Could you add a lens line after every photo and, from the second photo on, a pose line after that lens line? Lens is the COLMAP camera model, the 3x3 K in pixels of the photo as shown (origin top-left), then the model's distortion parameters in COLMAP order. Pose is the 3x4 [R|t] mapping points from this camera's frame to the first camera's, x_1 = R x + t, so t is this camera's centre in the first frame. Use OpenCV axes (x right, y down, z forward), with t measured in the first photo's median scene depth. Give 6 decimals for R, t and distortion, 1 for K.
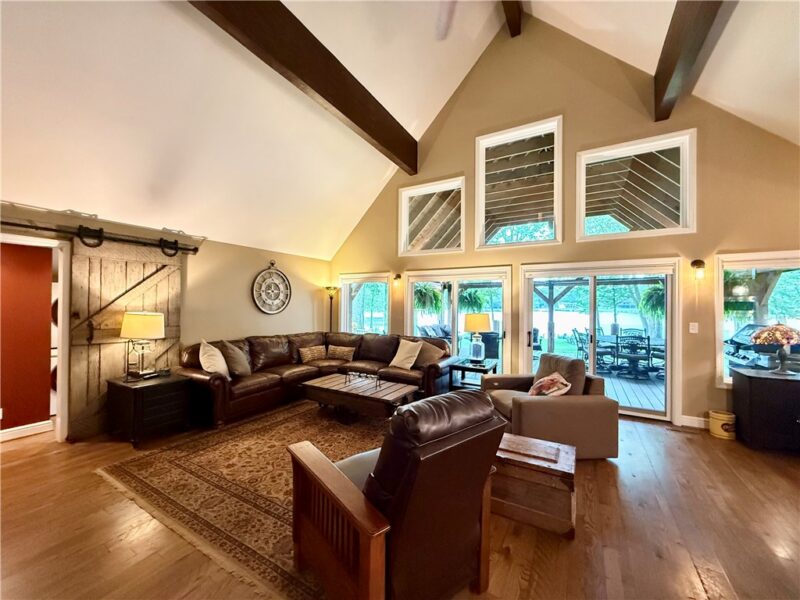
lens RADIAL K [[319.2, 0, 398.1], [0, 319.2, 300.6], [0, 0, 1]] dist [0.000590, -0.000121]
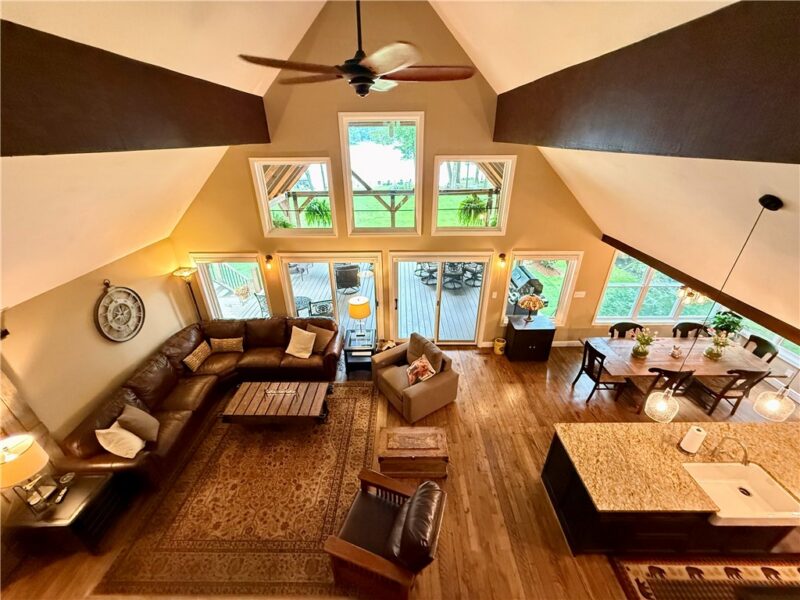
lens RADIAL K [[319.2, 0, 398.1], [0, 319.2, 300.6], [0, 0, 1]] dist [0.000590, -0.000121]
pose [[0.866709, -0.243754, 0.435201, -0.163224], [0.009769, 0.880597, 0.473764, -0.597642], [-0.498719, -0.406365, 0.765603, 0.023817]]
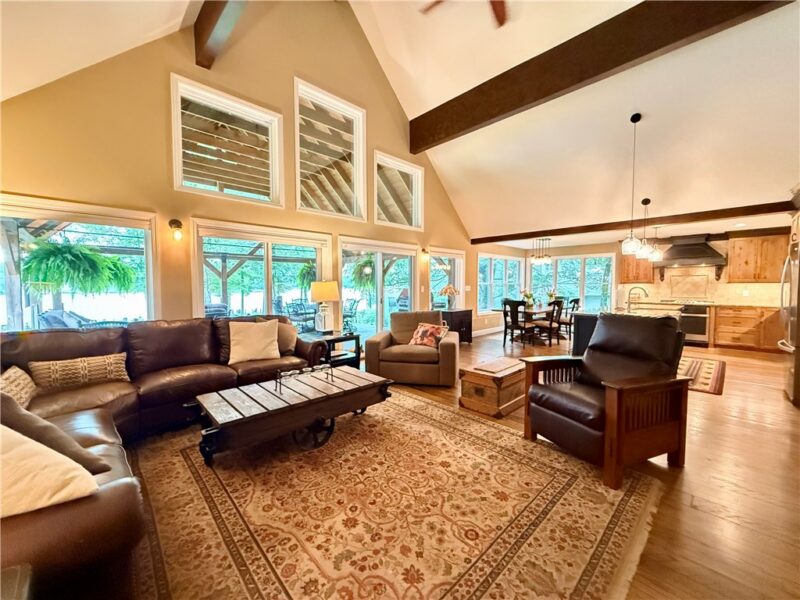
lens RADIAL K [[319.2, 0, 398.1], [0, 319.2, 300.6], [0, 0, 1]] dist [0.000590, -0.000121]
pose [[0.273569, -0.052698, 0.960408, -0.678270], [-0.006024, 0.998385, 0.056498, 0.047875], [-0.961833, -0.021242, 0.272810, 0.621960]]
